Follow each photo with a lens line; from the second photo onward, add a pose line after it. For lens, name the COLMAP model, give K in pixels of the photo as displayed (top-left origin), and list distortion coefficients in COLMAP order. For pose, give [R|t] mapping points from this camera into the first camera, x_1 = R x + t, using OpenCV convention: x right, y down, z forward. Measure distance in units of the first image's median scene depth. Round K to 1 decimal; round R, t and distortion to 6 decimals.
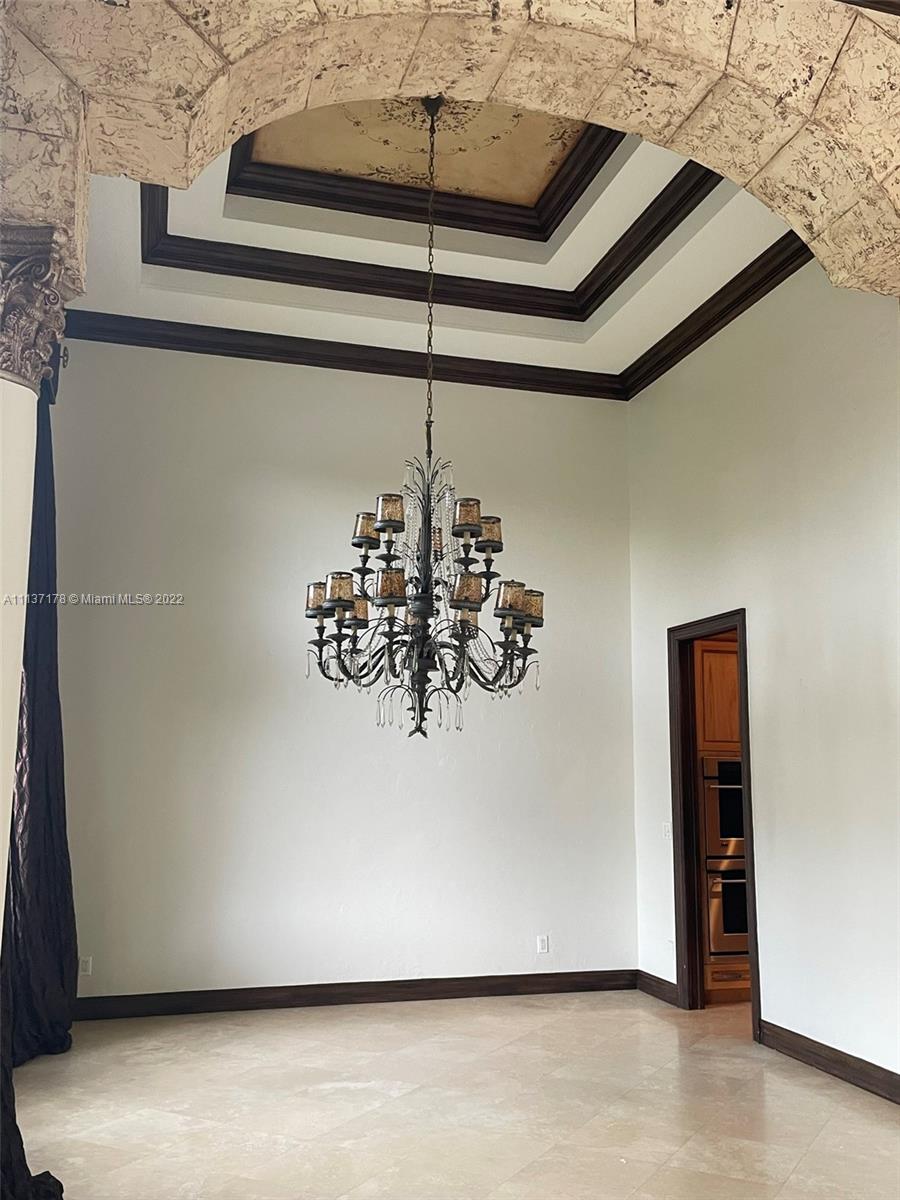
lens RADIAL K [[1065.5, 0, 452.3], [0, 1065.5, 604.9], [0, 0, 1]] dist [0.083364, -0.119246]
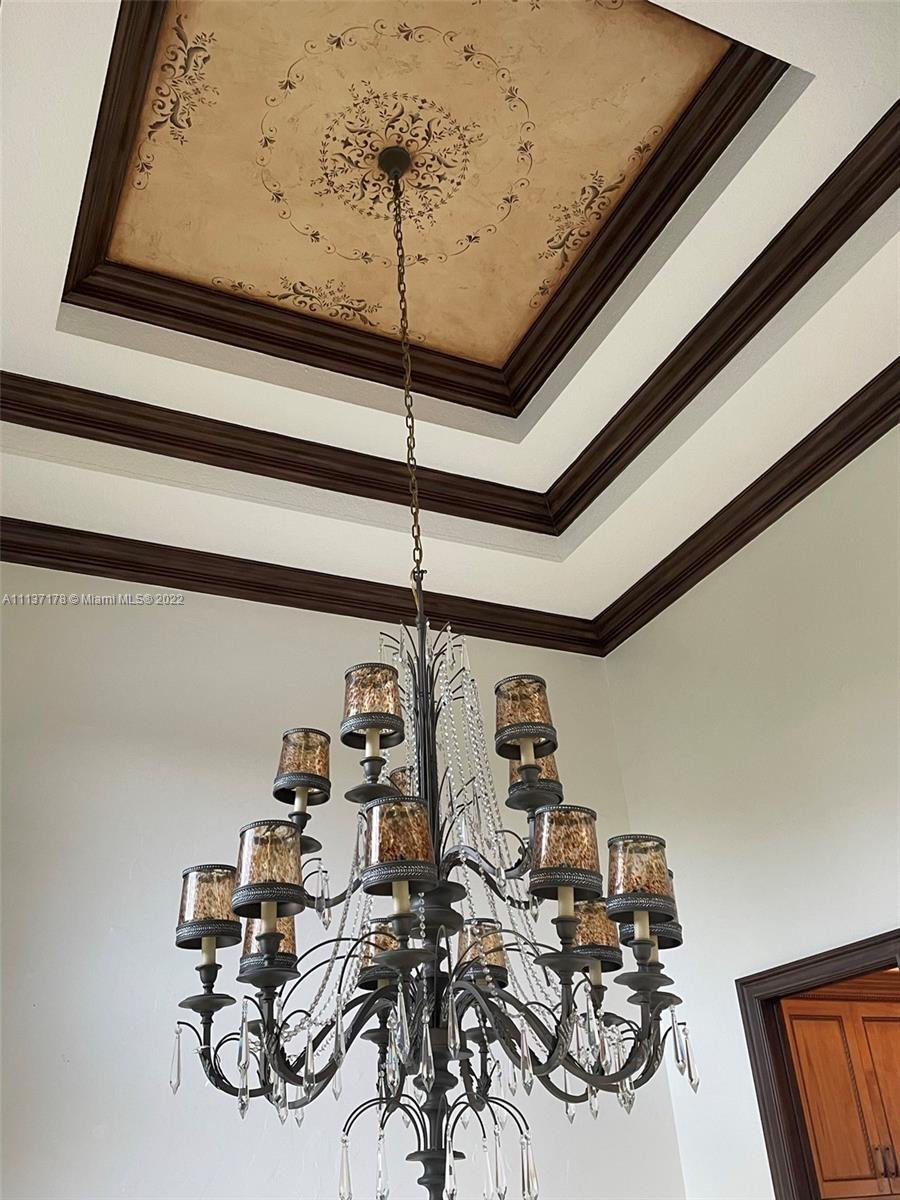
lens RADIAL K [[1065.5, 0, 449.0], [0, 1065.5, 590.9], [0, 0, 1]] dist [0.083364, -0.119246]
pose [[0.984365, 0.022696, 0.174671, -0.088129], [0.042696, 0.931342, -0.361633, 0.035038], [-0.170886, 0.363437, 0.915812, 0.415875]]
